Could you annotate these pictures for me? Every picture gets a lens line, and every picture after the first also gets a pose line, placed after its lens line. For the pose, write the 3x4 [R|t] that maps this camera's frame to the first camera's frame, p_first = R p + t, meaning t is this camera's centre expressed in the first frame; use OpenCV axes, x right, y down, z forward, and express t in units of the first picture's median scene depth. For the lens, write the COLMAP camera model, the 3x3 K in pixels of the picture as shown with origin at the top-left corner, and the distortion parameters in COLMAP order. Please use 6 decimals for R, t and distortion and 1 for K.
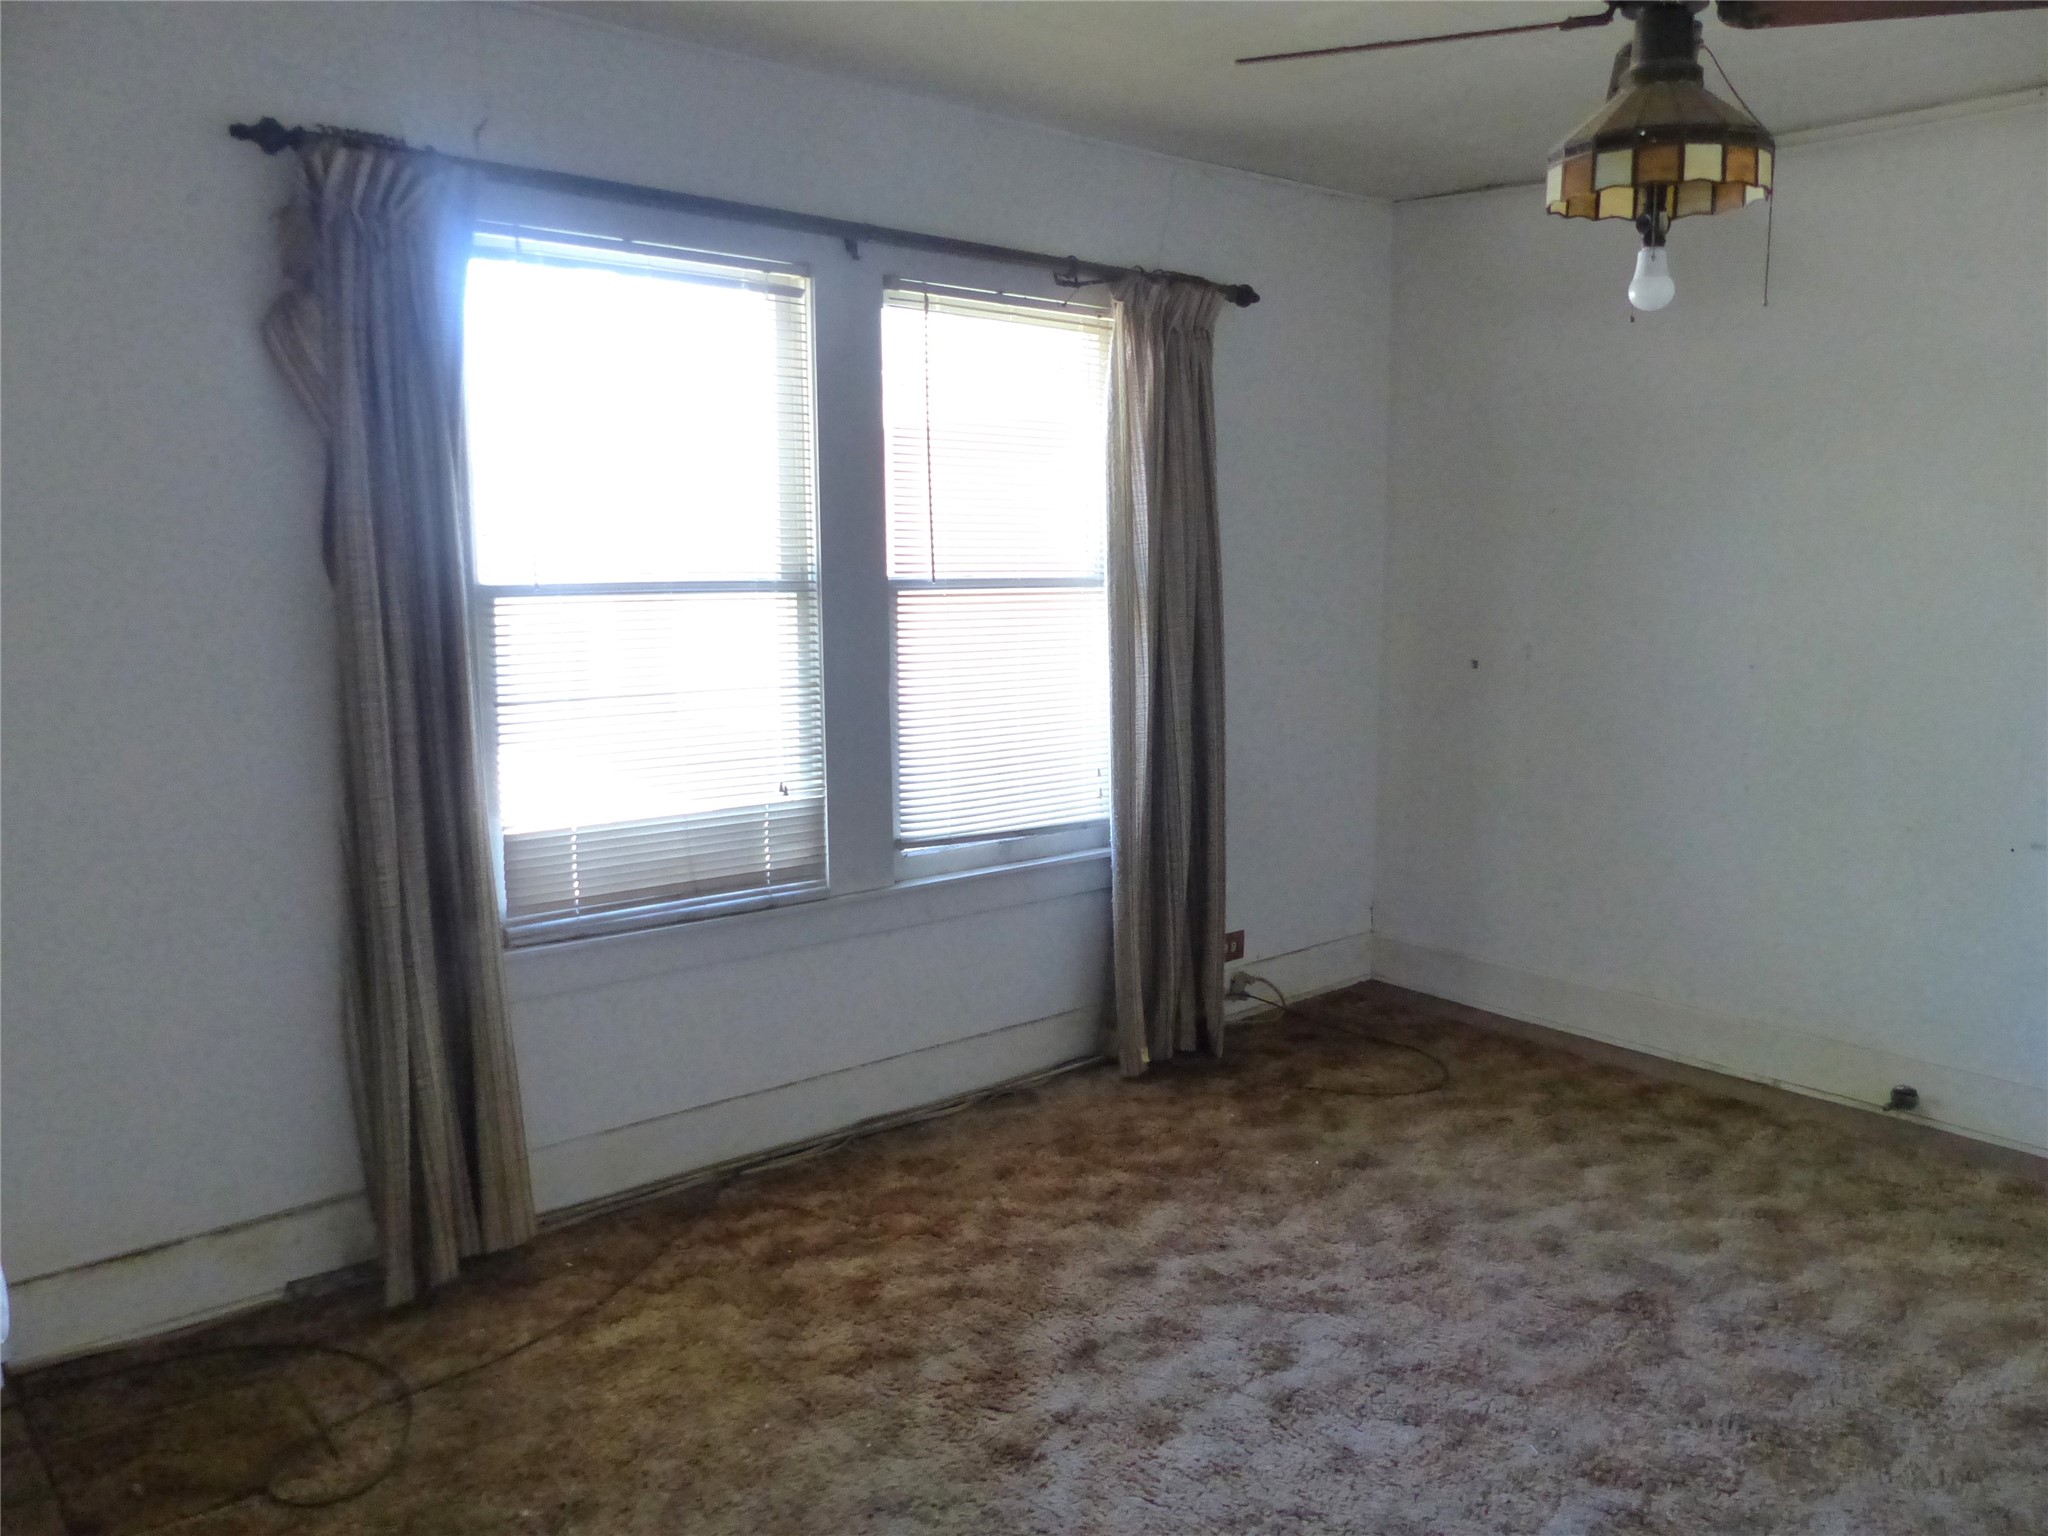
lens RADIAL K [[1559.1, 0, 1031.8], [0, 1559.1, 766.8], [0, 0, 1]] dist [-0.022331, 0.012759]
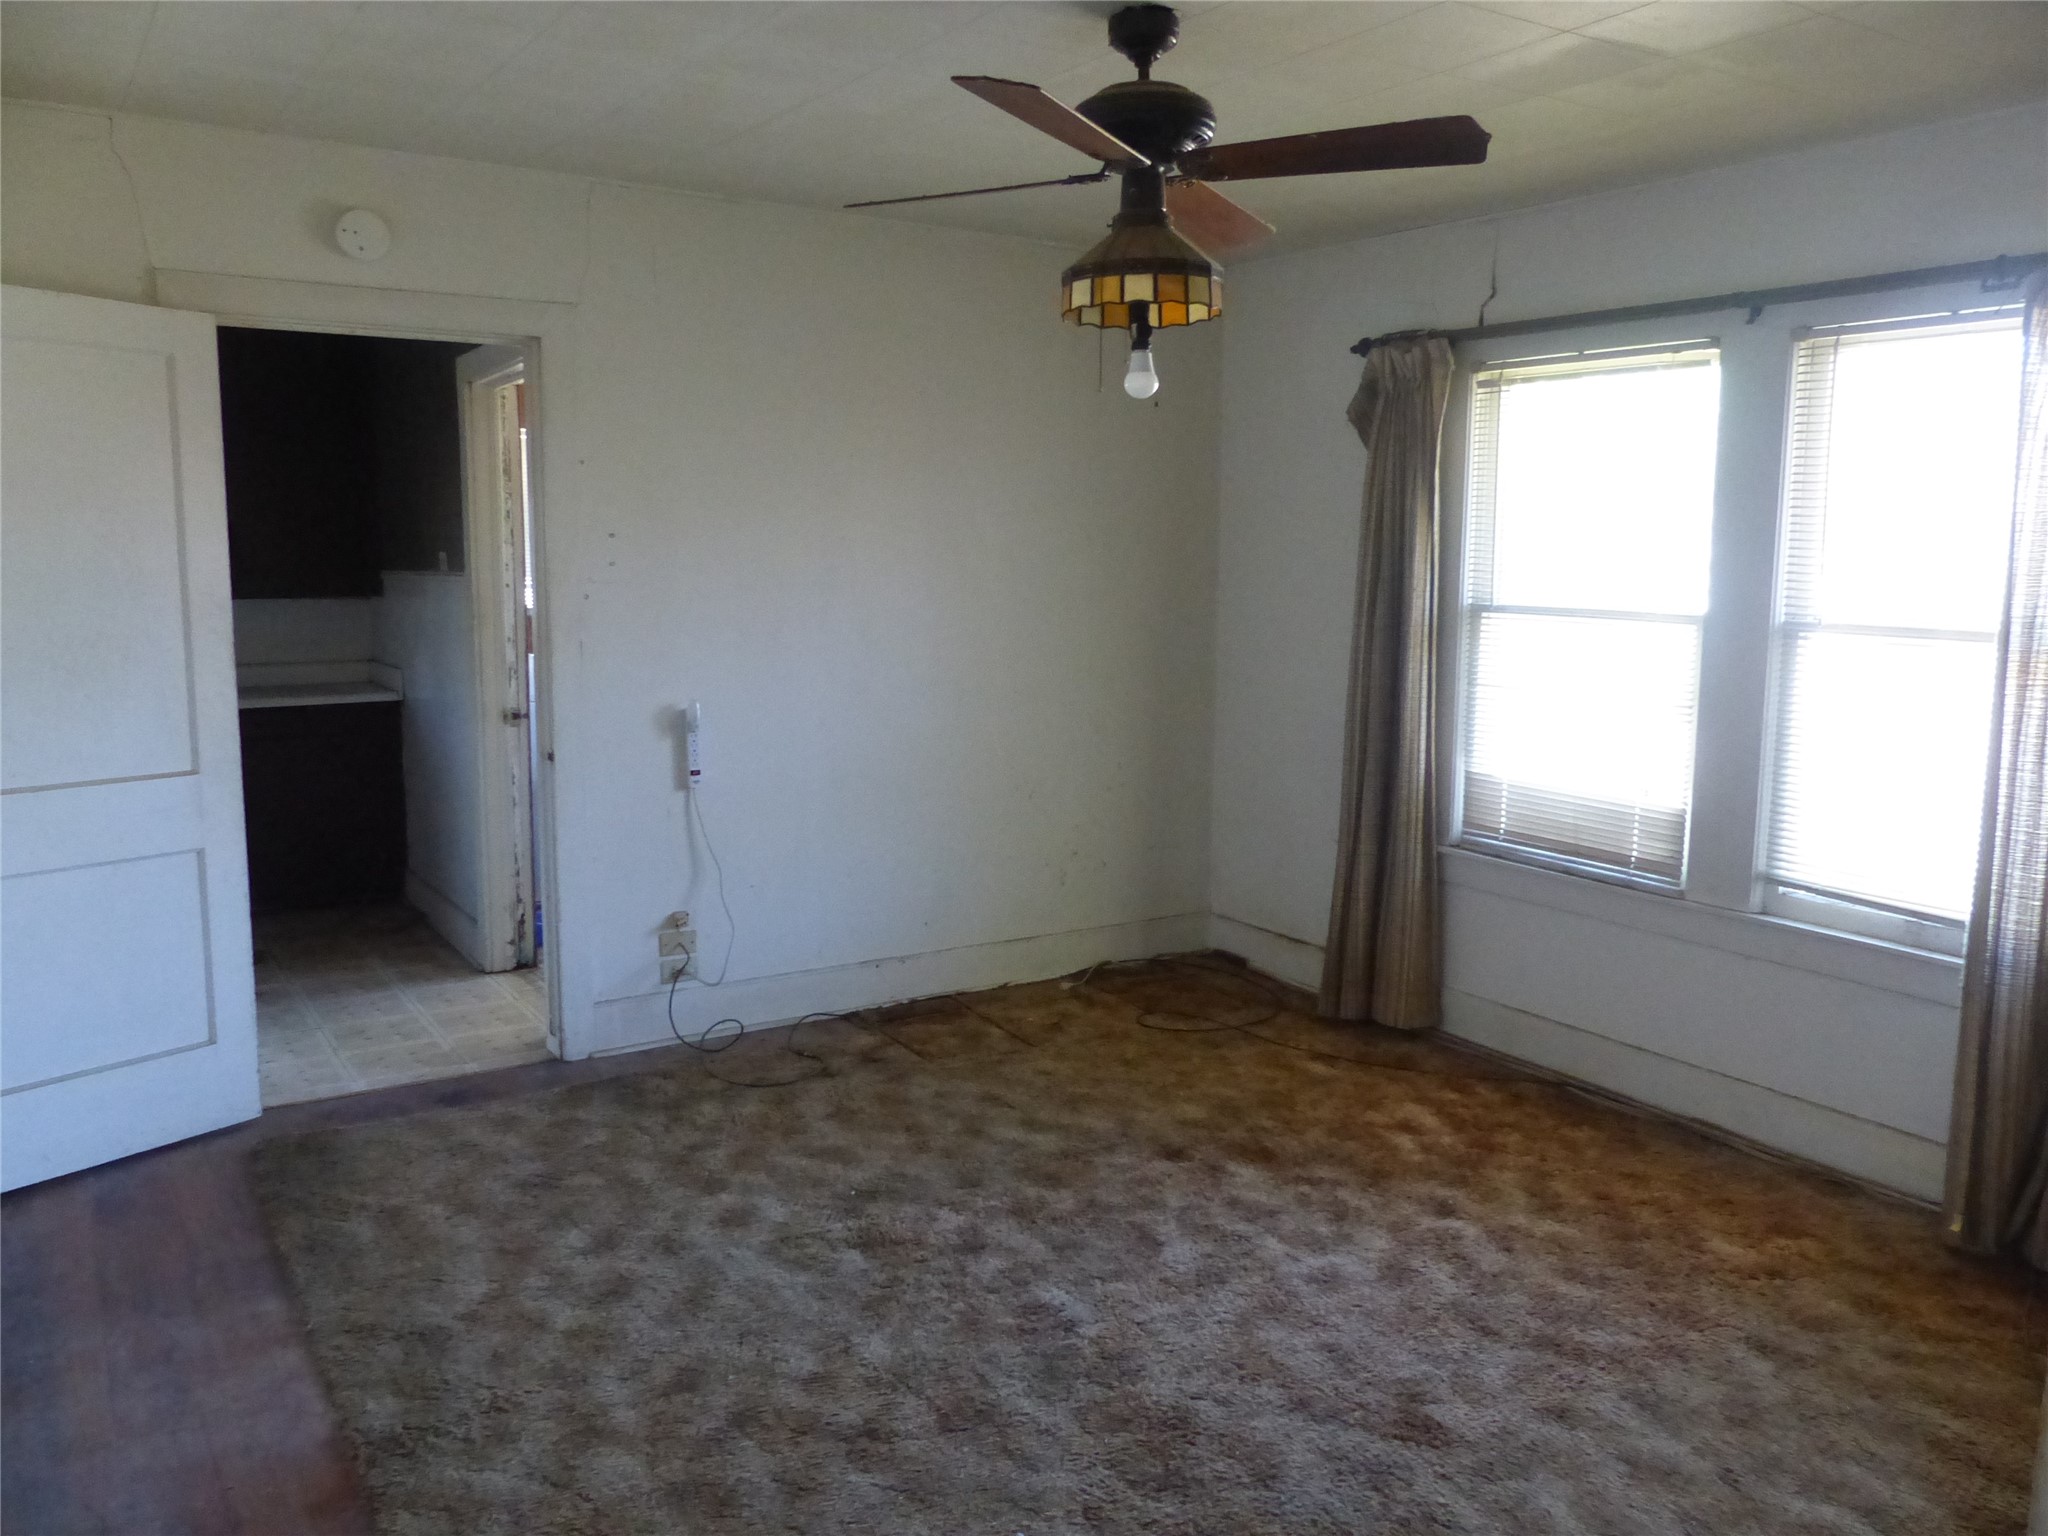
lens RADIAL K [[1559.1, 0, 1031.8], [0, 1559.1, 764.3], [0, 0, 1]] dist [-0.022331, 0.012759]
pose [[-0.138739, 0.130952, -0.981633, 1.150155], [-0.157389, 0.975705, 0.152406, -0.120867], [0.977742, 0.175643, -0.114758, 0.744094]]
